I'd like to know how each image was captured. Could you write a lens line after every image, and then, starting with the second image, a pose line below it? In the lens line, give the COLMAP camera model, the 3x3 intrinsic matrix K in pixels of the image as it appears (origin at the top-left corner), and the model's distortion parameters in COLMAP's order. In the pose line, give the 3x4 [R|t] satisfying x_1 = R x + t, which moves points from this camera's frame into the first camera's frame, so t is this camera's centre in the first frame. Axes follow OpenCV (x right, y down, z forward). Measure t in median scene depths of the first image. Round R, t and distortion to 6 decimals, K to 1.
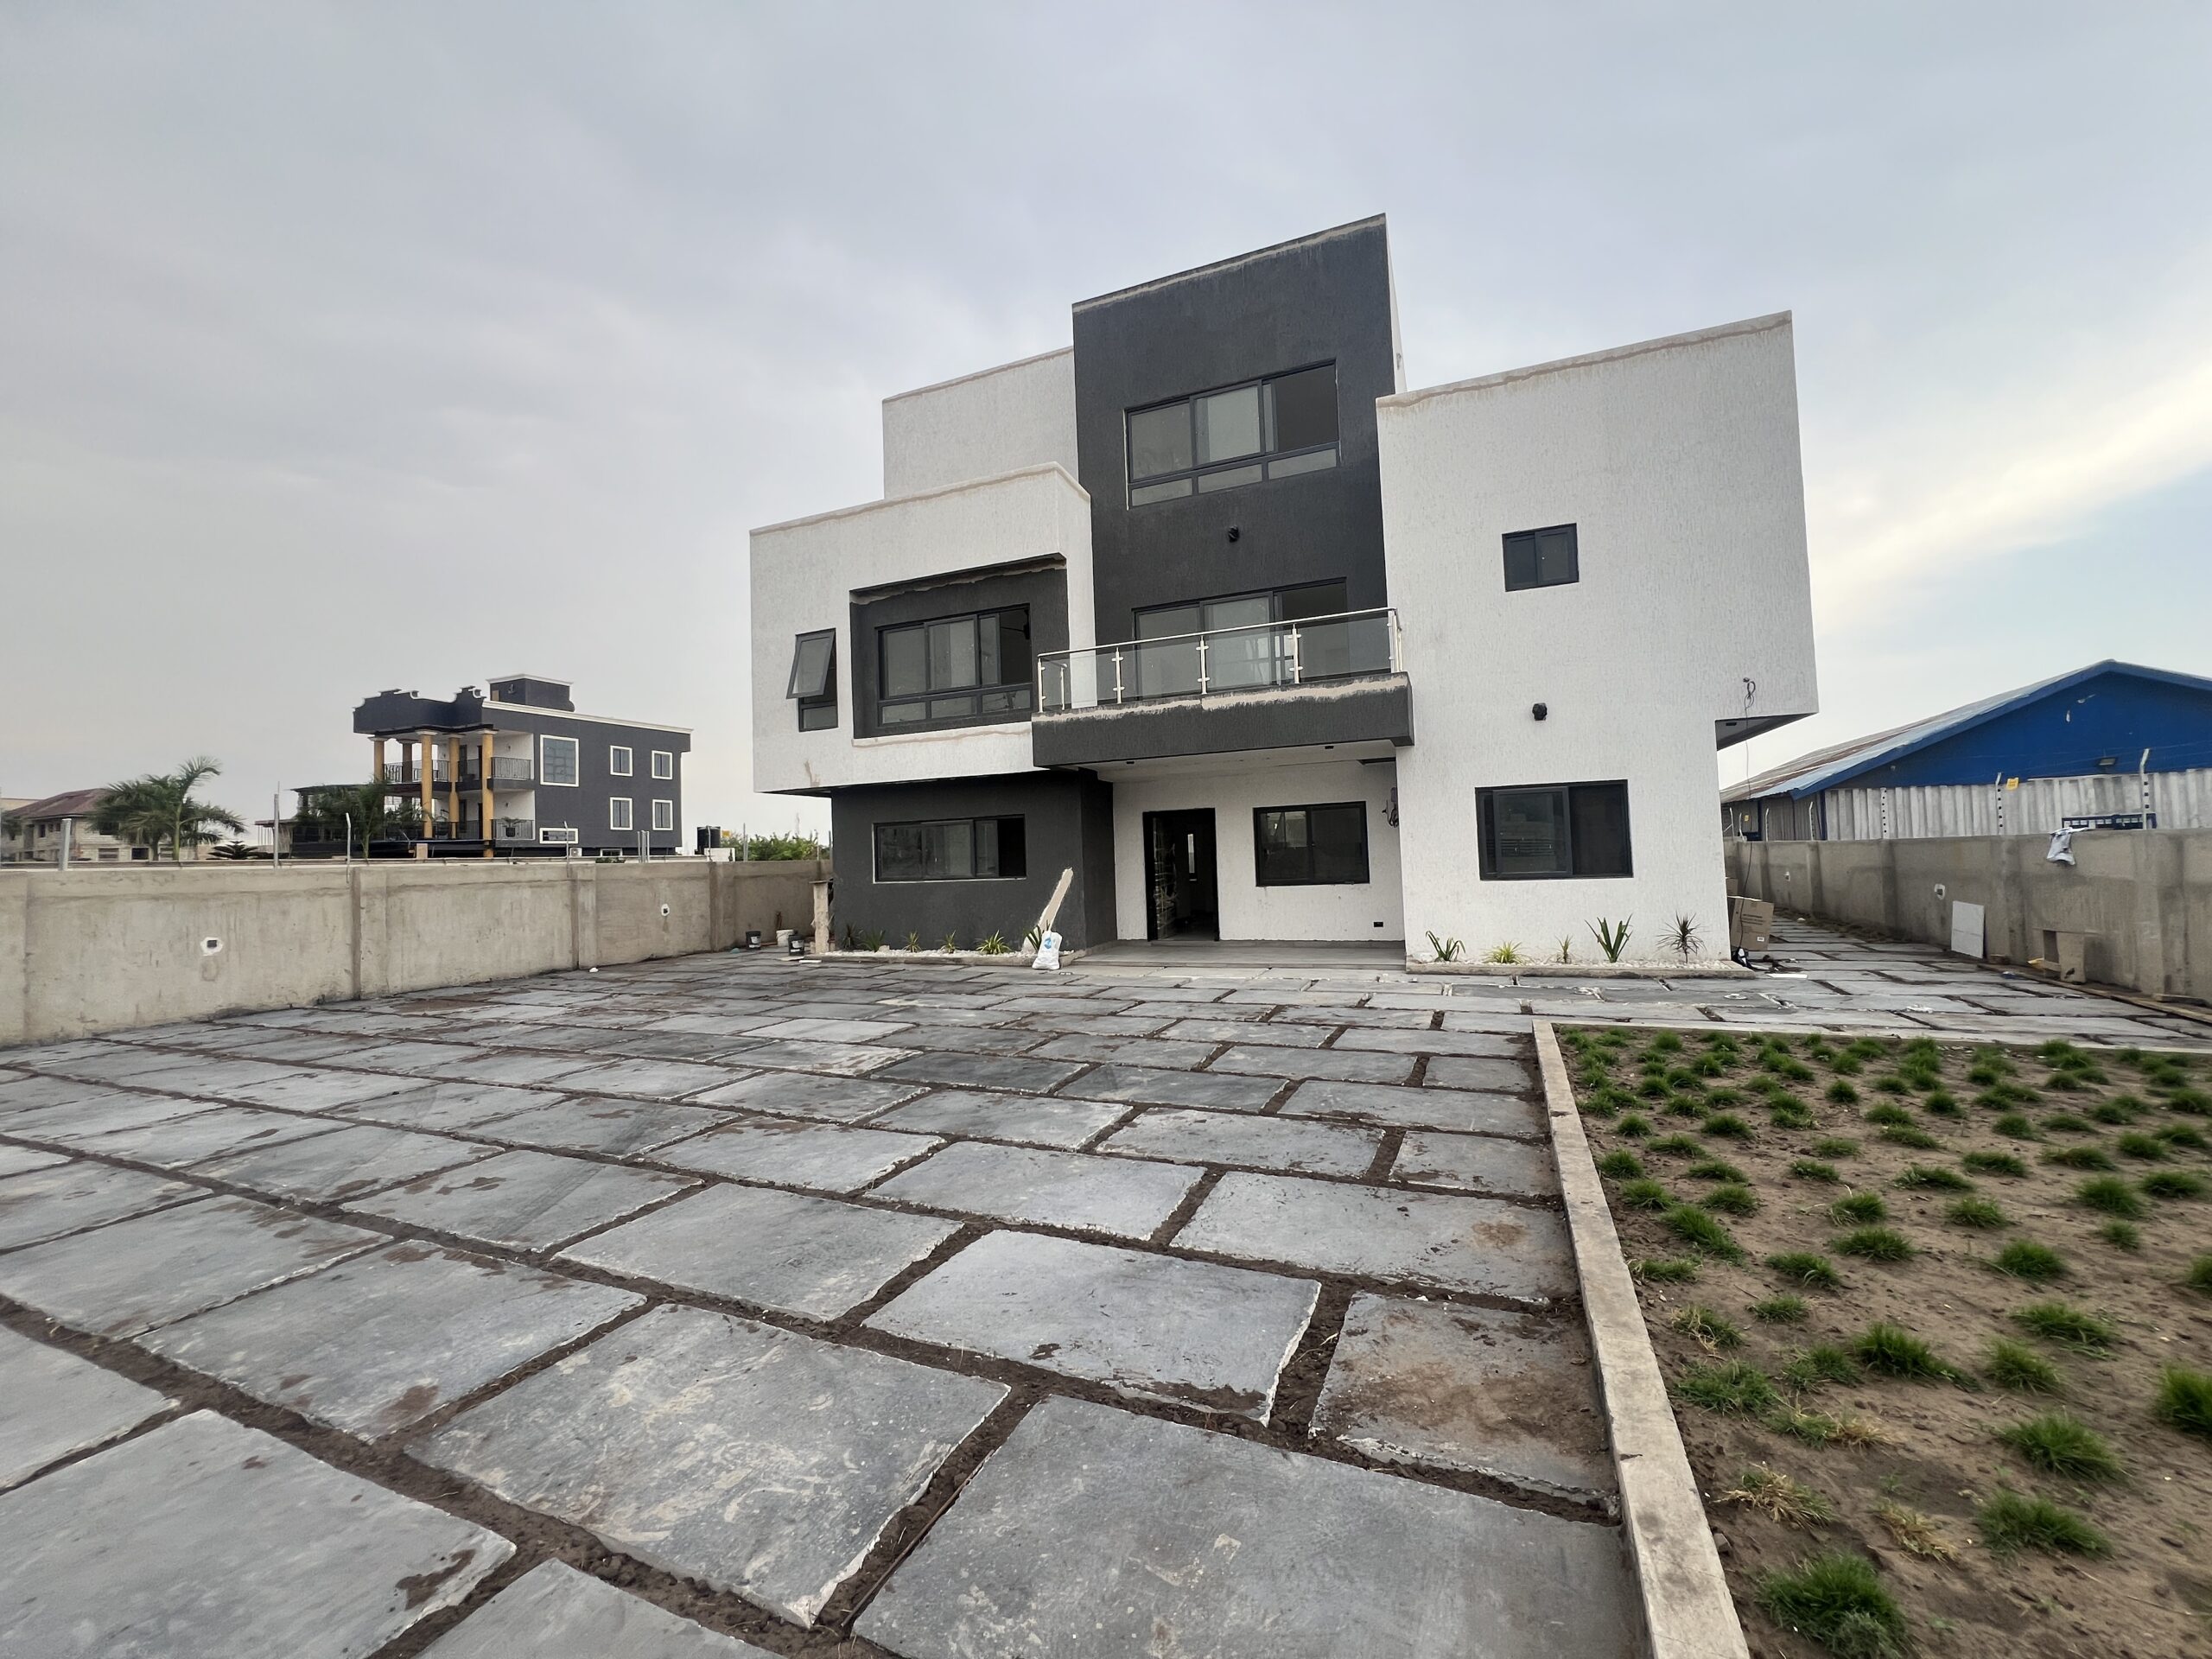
lens RADIAL K [[882.9, 0, 1106.6], [0, 882.9, 828.8], [0, 0, 1]] dist [-0.002450, 0.000482]
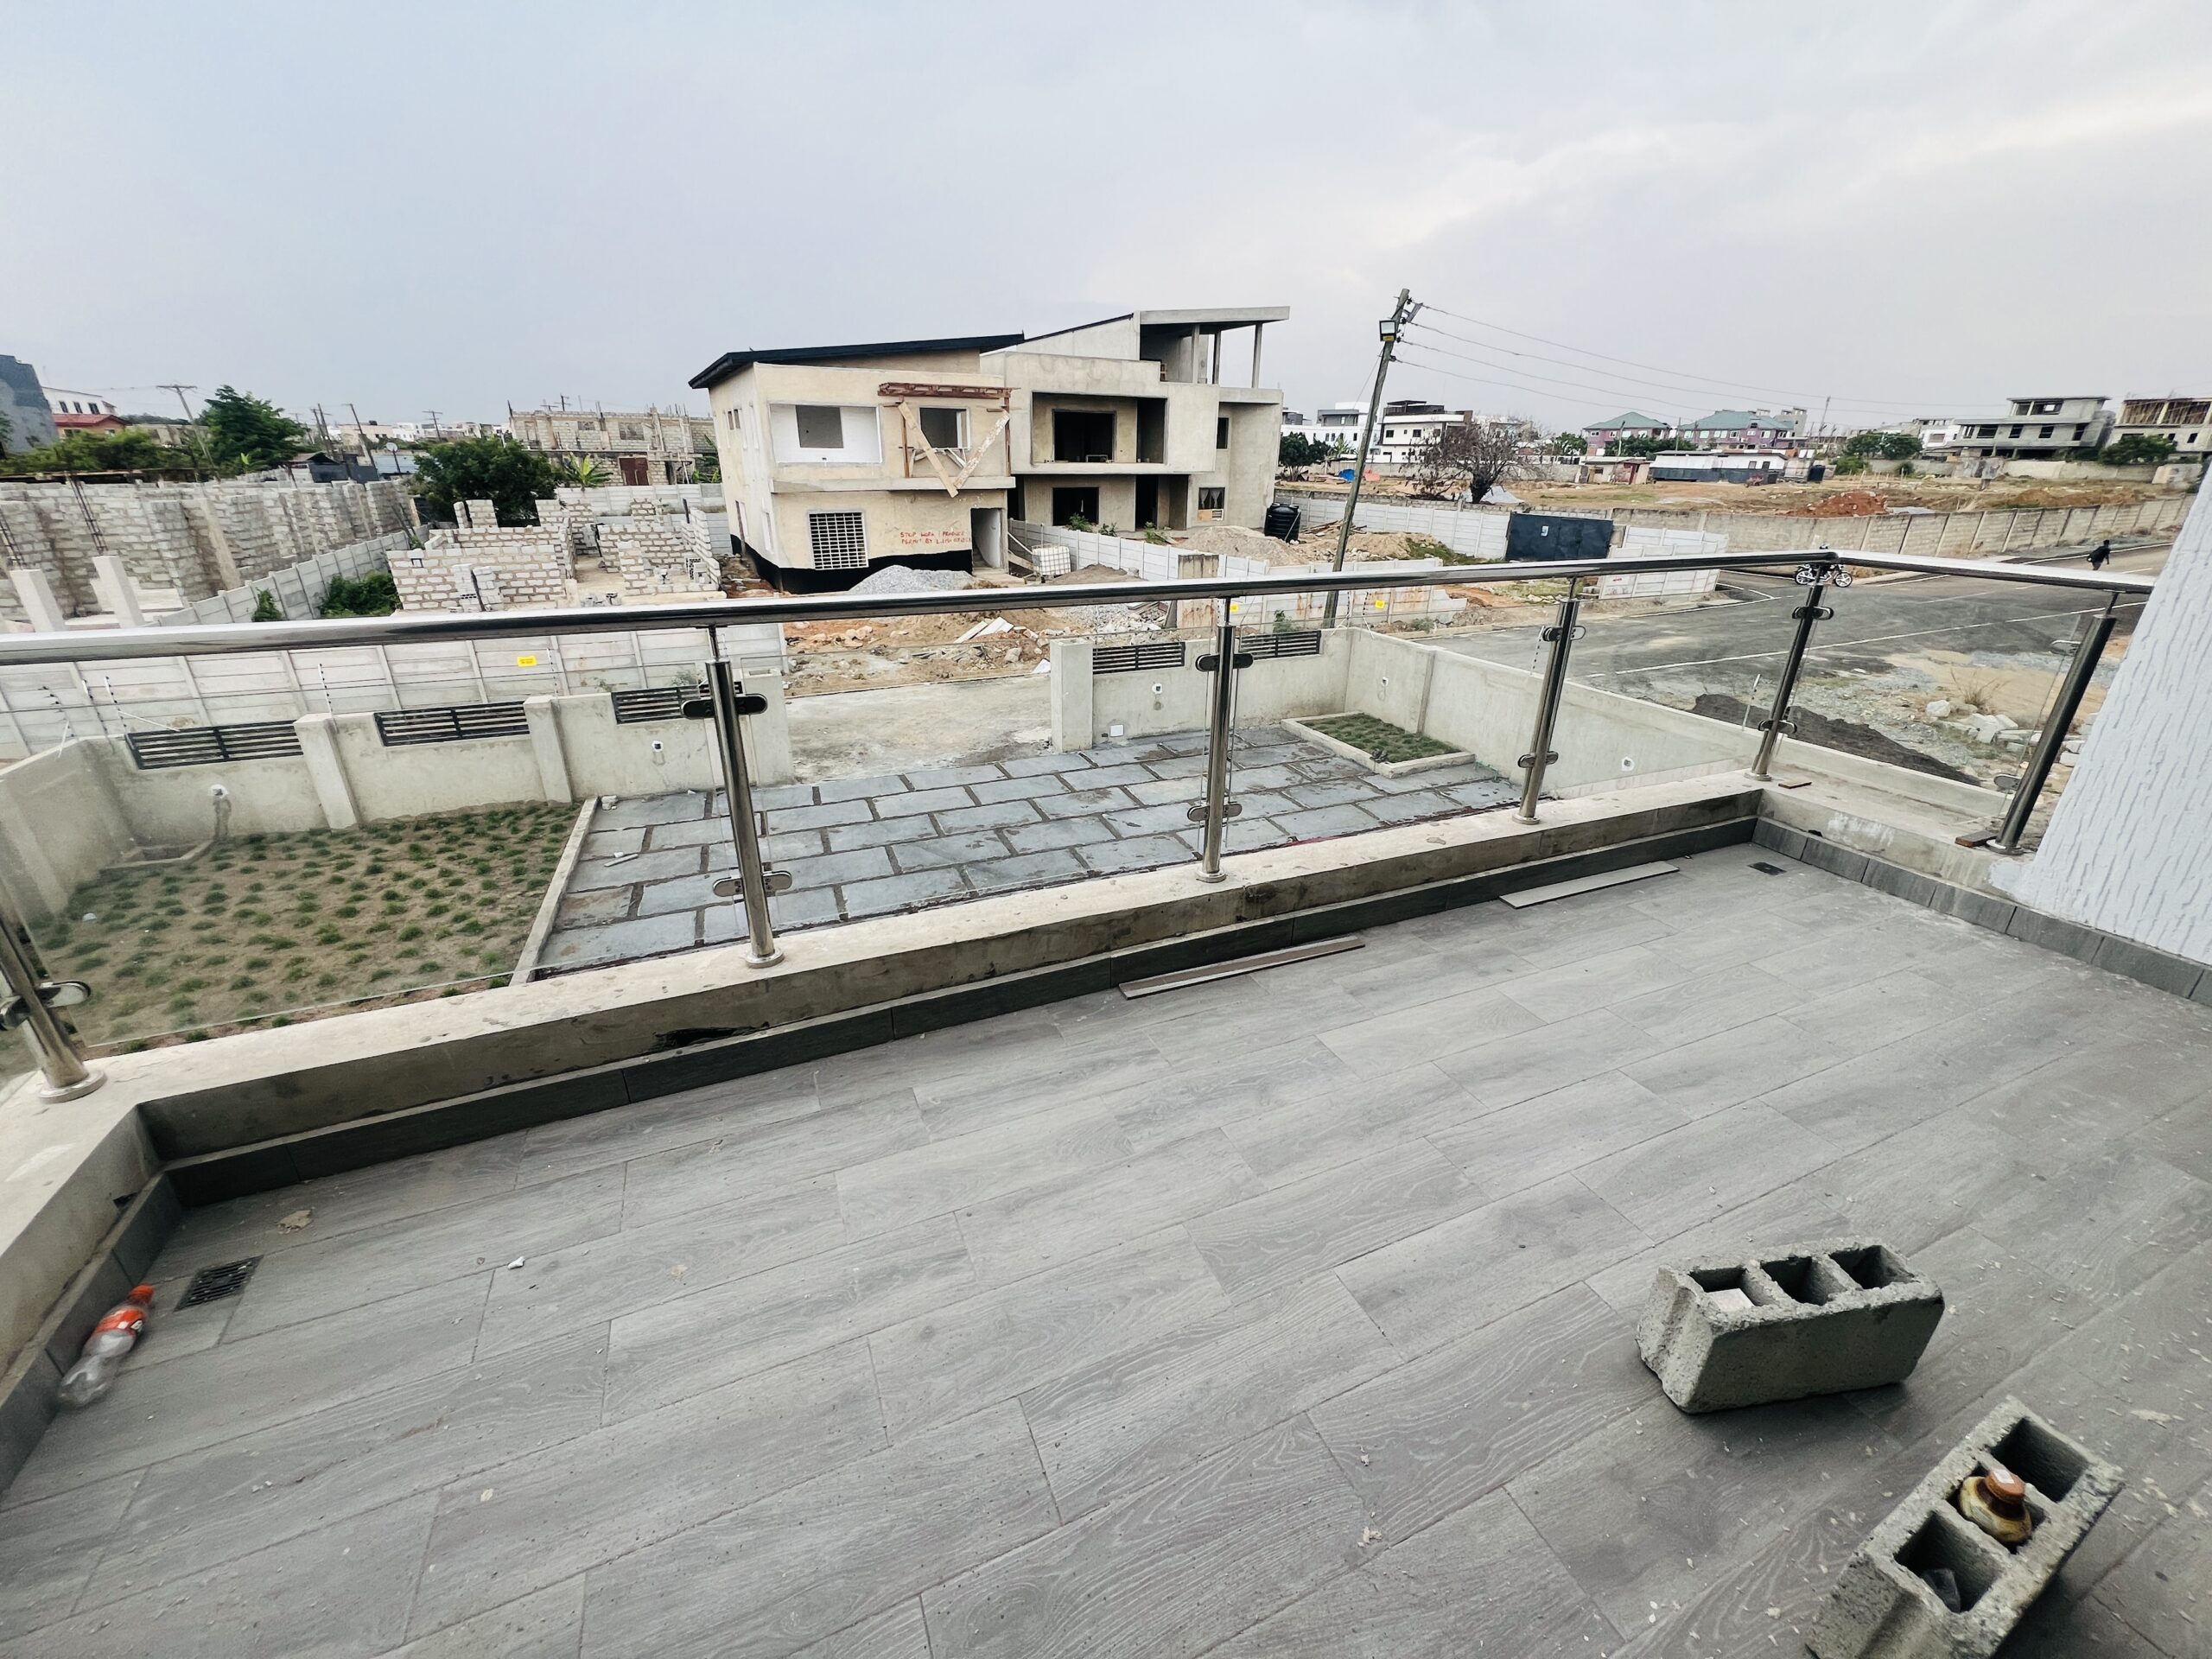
lens RADIAL K [[882.9, 0, 1105.5], [0, 882.9, 822.2], [0, 0, 1]] dist [-0.002450, 0.000482]
pose [[-0.703962, 0.297372, -0.644986, 0.222260], [0.041322, 0.923738, 0.380790, -0.205575], [0.709034, 0.241410, -0.662565, 0.931781]]
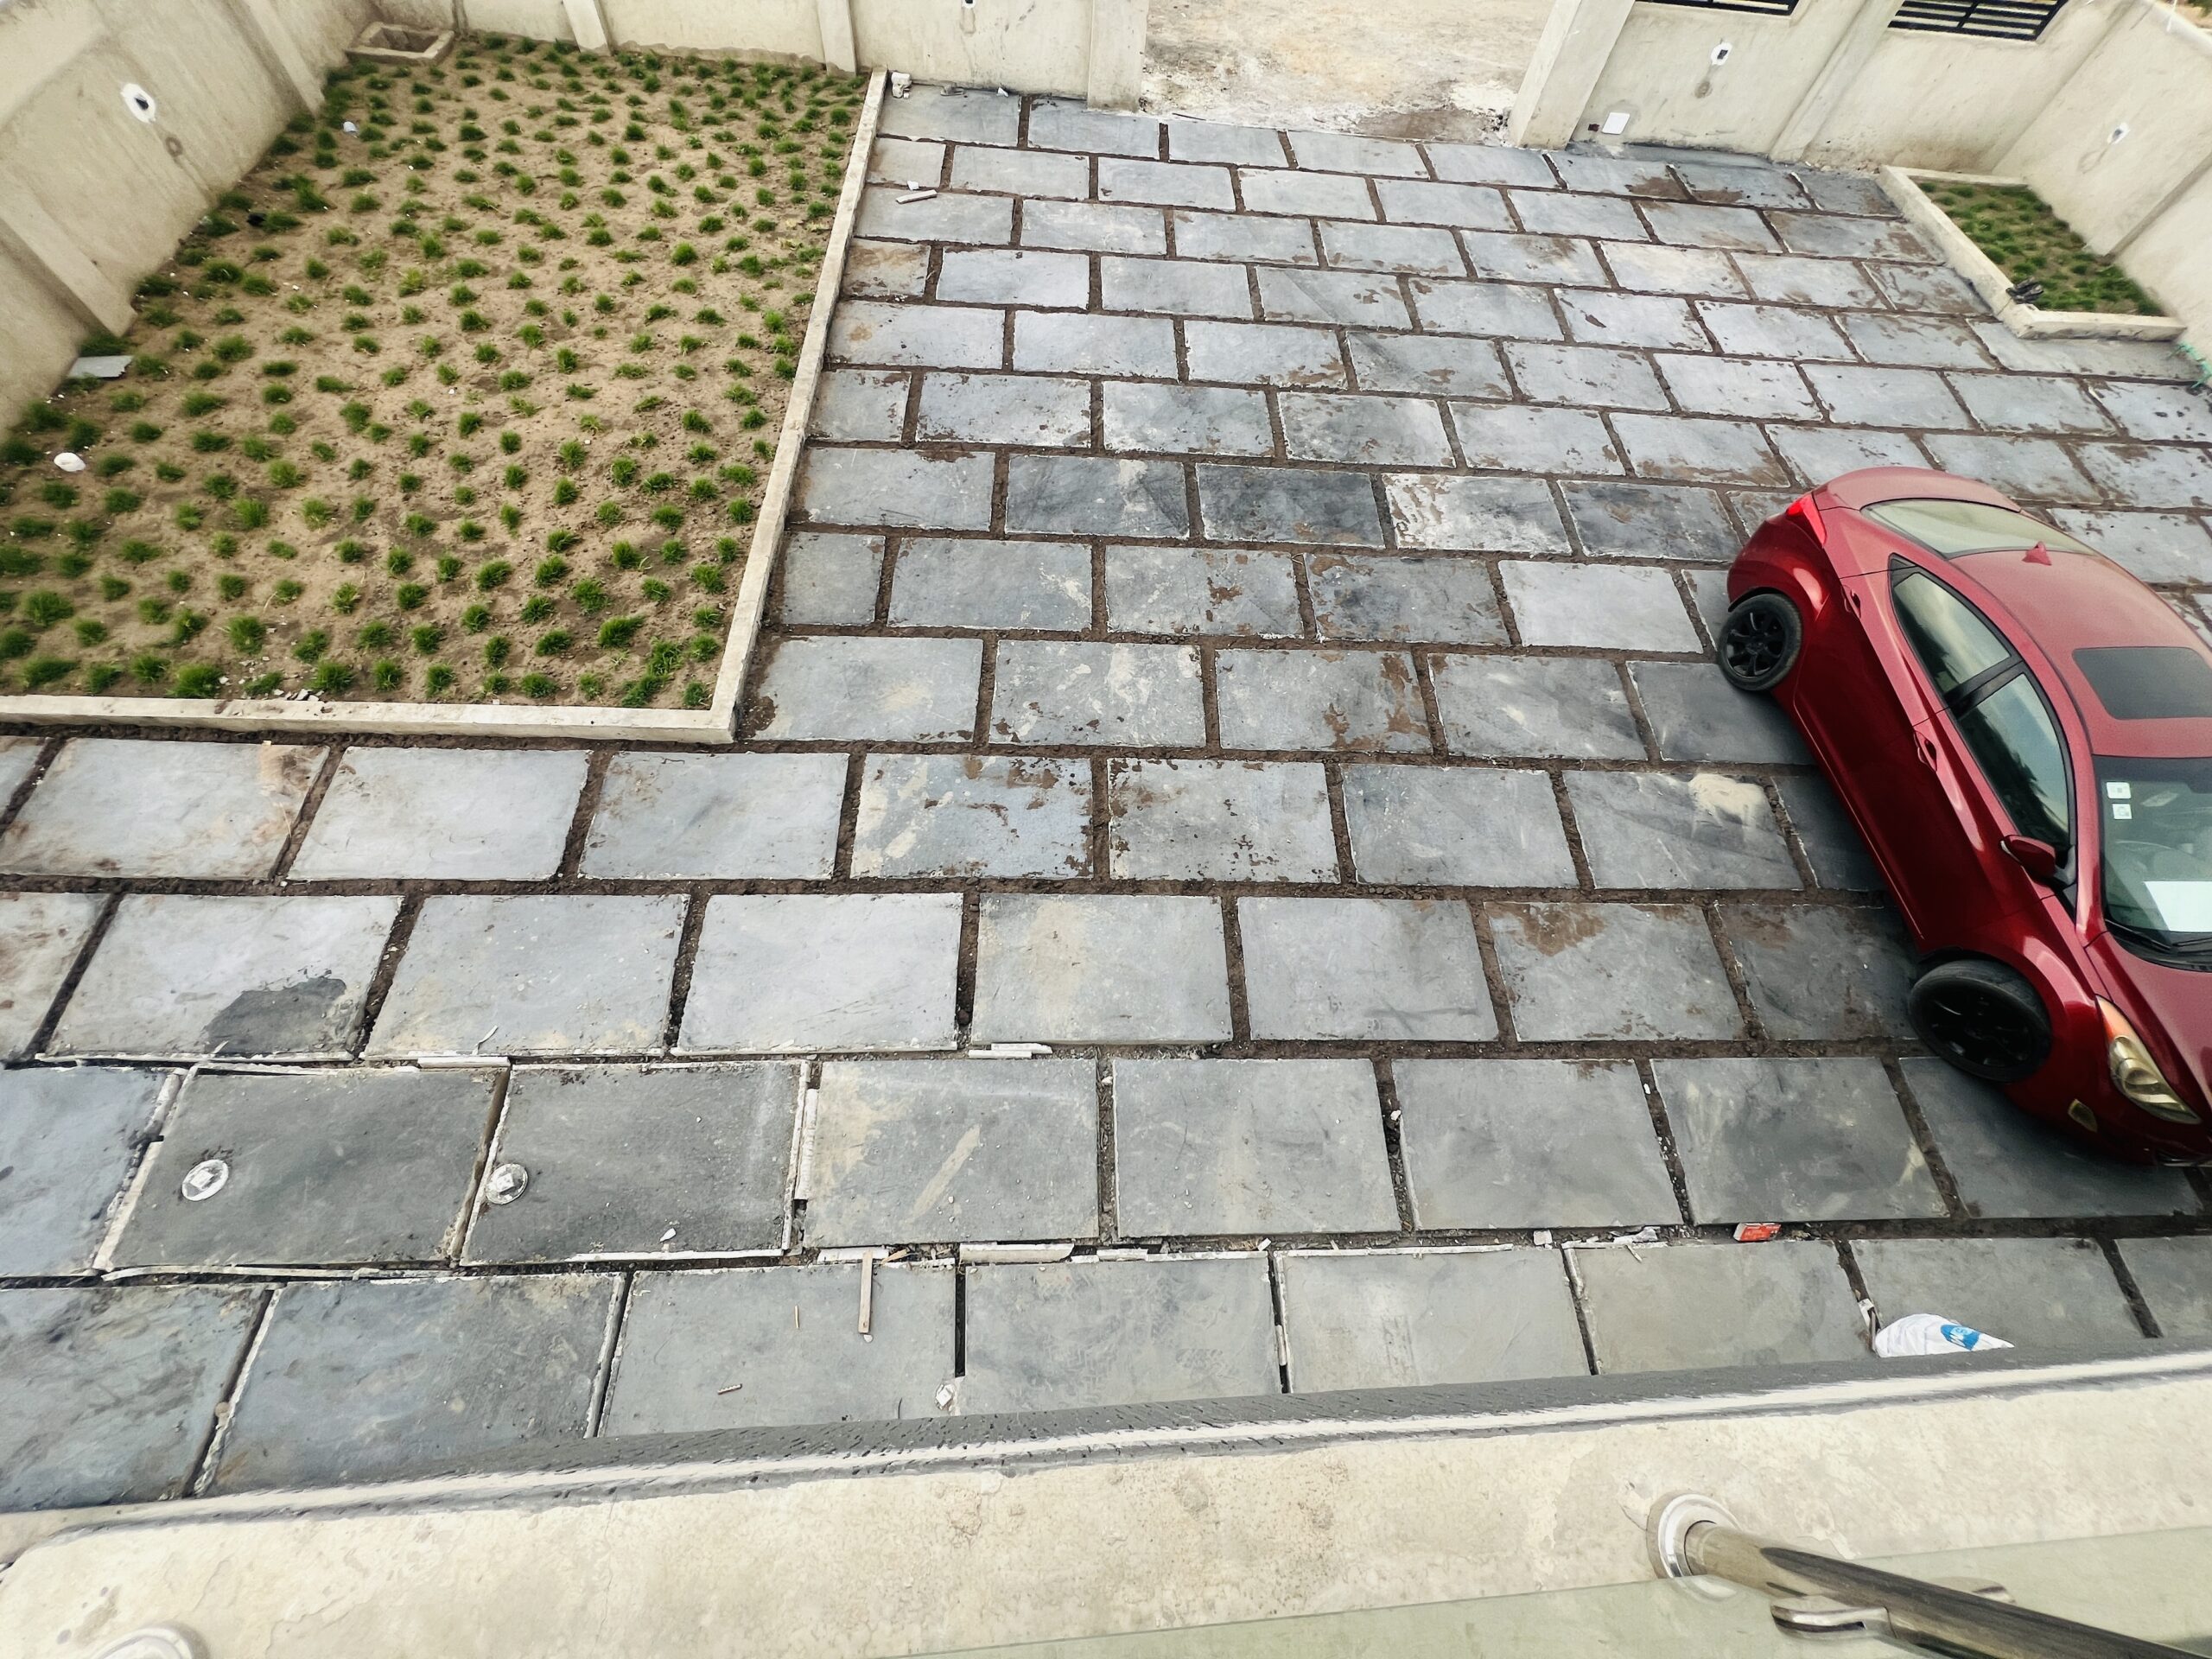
lens RADIAL K [[882.9, 0, 1104.4], [0, 882.9, 823.7], [0, 0, 1]] dist [-0.002450, 0.000482]
pose [[-0.907756, 0.341031, -0.244288, 0.204925], [-0.040825, 0.507753, 0.860535, -0.197526], [0.417507, 0.791128, -0.446994, 0.771552]]
